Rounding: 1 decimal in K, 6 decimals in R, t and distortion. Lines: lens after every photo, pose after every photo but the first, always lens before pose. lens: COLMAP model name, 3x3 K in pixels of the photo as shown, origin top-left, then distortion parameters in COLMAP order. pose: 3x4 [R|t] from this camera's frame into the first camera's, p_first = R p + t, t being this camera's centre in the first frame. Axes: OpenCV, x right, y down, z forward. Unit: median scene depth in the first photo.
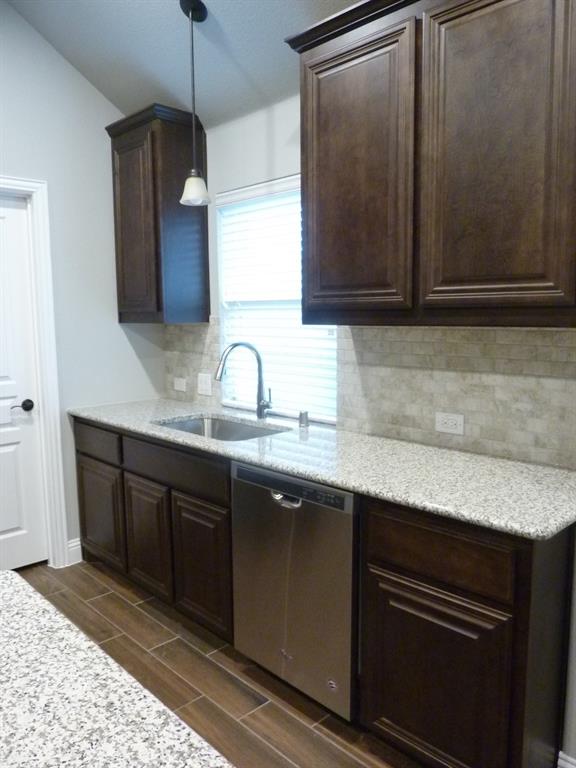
lens RADIAL K [[587.1, 0, 293.0], [0, 587.1, 379.8], [0, 0, 1]] dist [-0.010621, -0.029887]
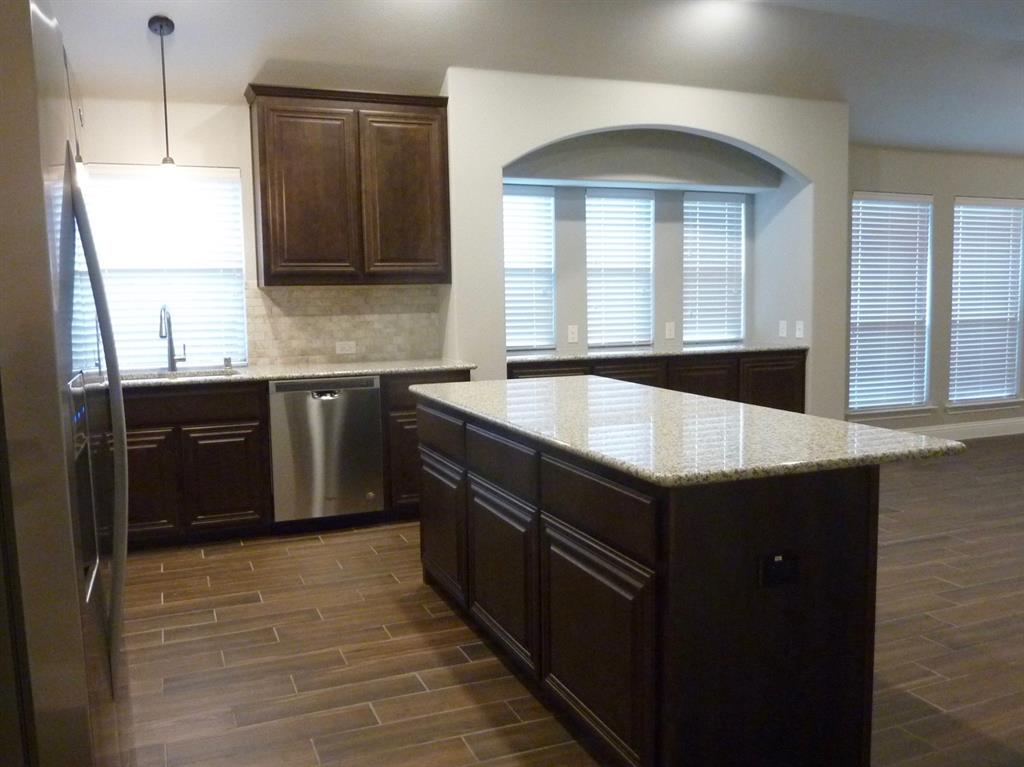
lens RADIAL K [[849.1, 0, 493.2], [0, 849.1, 387.2], [0, 0, 1]] dist [-0.009408, -0.020126]
pose [[0.385232, -0.096605, 0.917749, -1.686800], [0.116184, 0.991669, 0.055617, 0.097147], [-0.915477, 0.085202, 0.393247, -0.269986]]
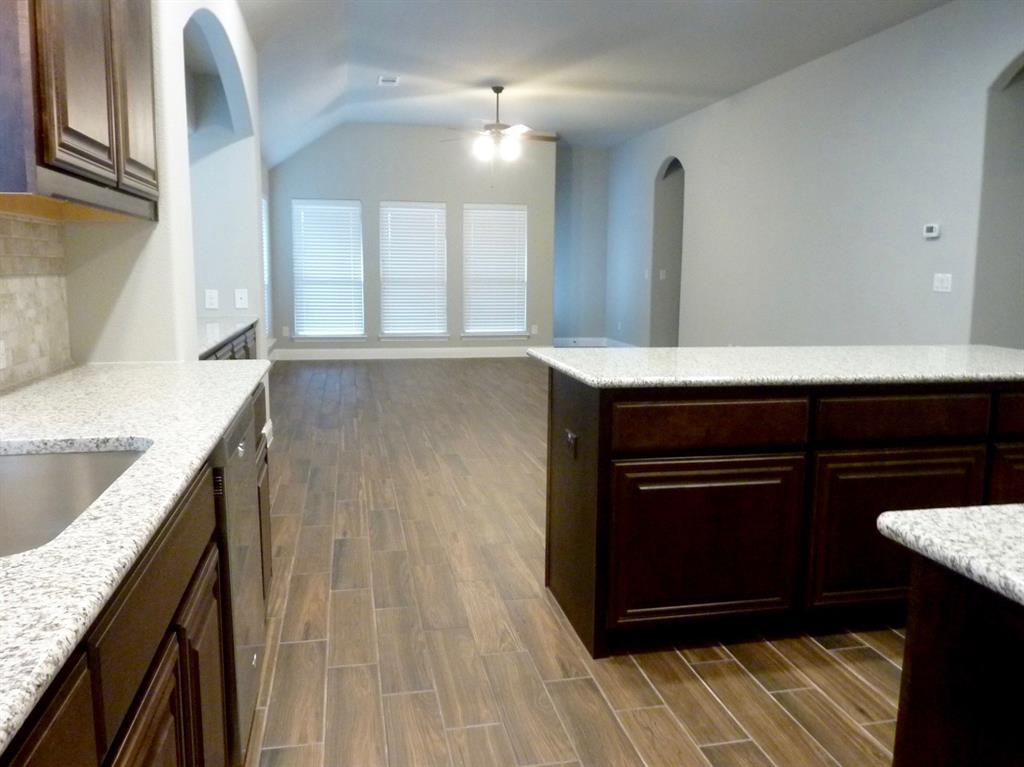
lens RADIAL K [[834.2, 0, 512.5], [0, 834.2, 384.9], [0, 0, 1]] dist [0.009523, 0.003342]
pose [[-0.841013, -0.074034, 0.535925, -0.739091], [0.060069, 0.971690, 0.228497, -0.077597], [-0.537669, 0.224361, -0.812757, 1.441810]]
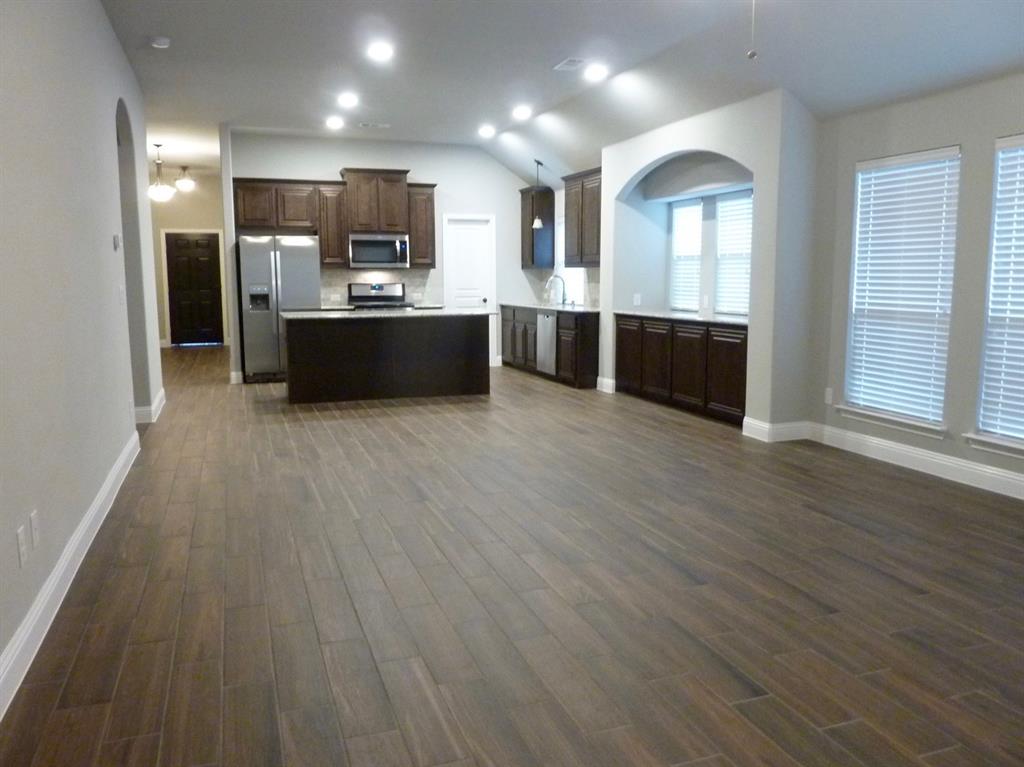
lens RADIAL K [[782.7, 0, 521.0], [0, 782.7, 384.1], [0, 0, 1]] dist [-0.010621, -0.029887]
pose [[0.914642, 0.065697, -0.398891, 1.524148], [-0.056301, 0.997792, 0.035239, 0.392327], [0.400325, -0.009773, 0.916321, -2.932096]]
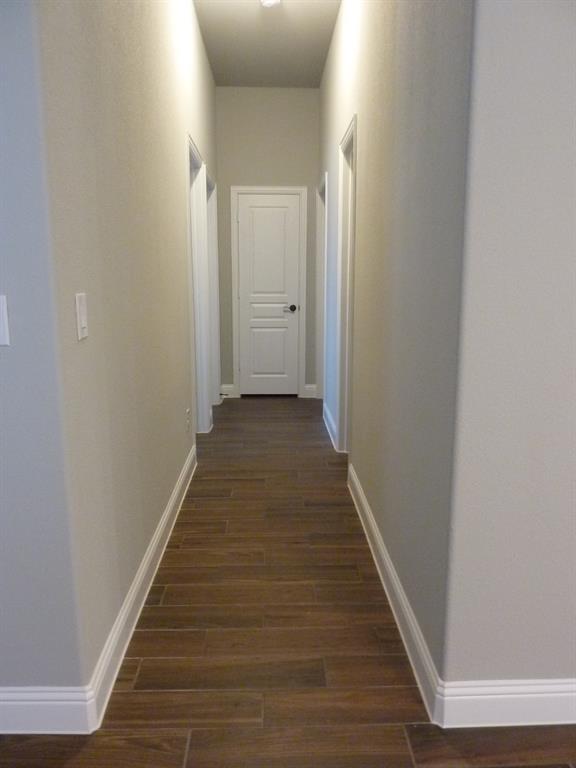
lens RADIAL K [[587.1, 0, 287.3], [0, 587.1, 385.7], [0, 0, 1]] dist [-0.010621, -0.029887]
pose [[0.739461, 0.124433, -0.661600, 1.129308], [-0.084752, 0.992157, 0.091878, 0.166653], [0.667843, -0.011868, 0.744207, -0.579043]]
